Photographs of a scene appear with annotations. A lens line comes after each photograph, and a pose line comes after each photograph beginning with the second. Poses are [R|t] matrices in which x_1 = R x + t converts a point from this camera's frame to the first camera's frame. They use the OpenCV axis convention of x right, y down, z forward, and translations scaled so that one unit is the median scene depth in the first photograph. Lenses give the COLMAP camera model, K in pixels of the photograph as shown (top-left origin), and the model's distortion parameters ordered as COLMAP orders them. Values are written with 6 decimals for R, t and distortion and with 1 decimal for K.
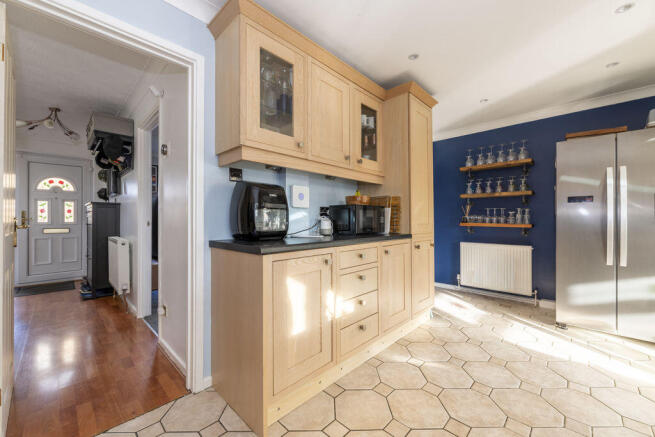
lens RADIAL K [[259.6, 0, 332.8], [0, 259.6, 218.9], [0, 0, 1]] dist [-0.005174, 0.000499]
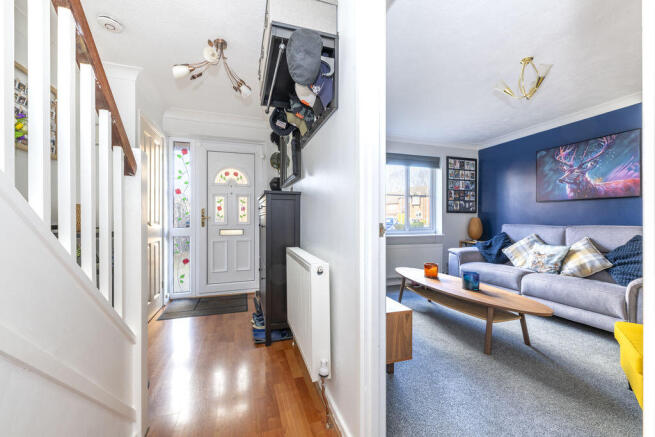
lens RADIAL K [[259.6, 0, 330.7], [0, 259.6, 219.6], [0, 0, 1]] dist [-0.005174, 0.000499]
pose [[0.882092, 0.002710, -0.471070, -0.412409], [0.000013, 0.999983, 0.005778, 0.000488], [0.471078, -0.005103, 0.882077, 0.431755]]
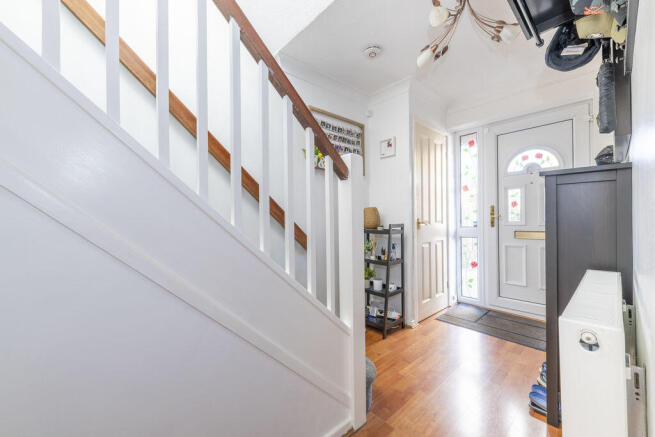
lens RADIAL K [[259.6, 0, 328.2], [0, 259.6, 218.7], [0, 0, 1]] dist [-0.005174, 0.000499]
pose [[-0.083762, 0.000994, -0.996485, -0.429578], [0.011208, 0.999937, 0.000055, 0.001120], [0.996423, -0.011164, -0.083768, 0.590020]]
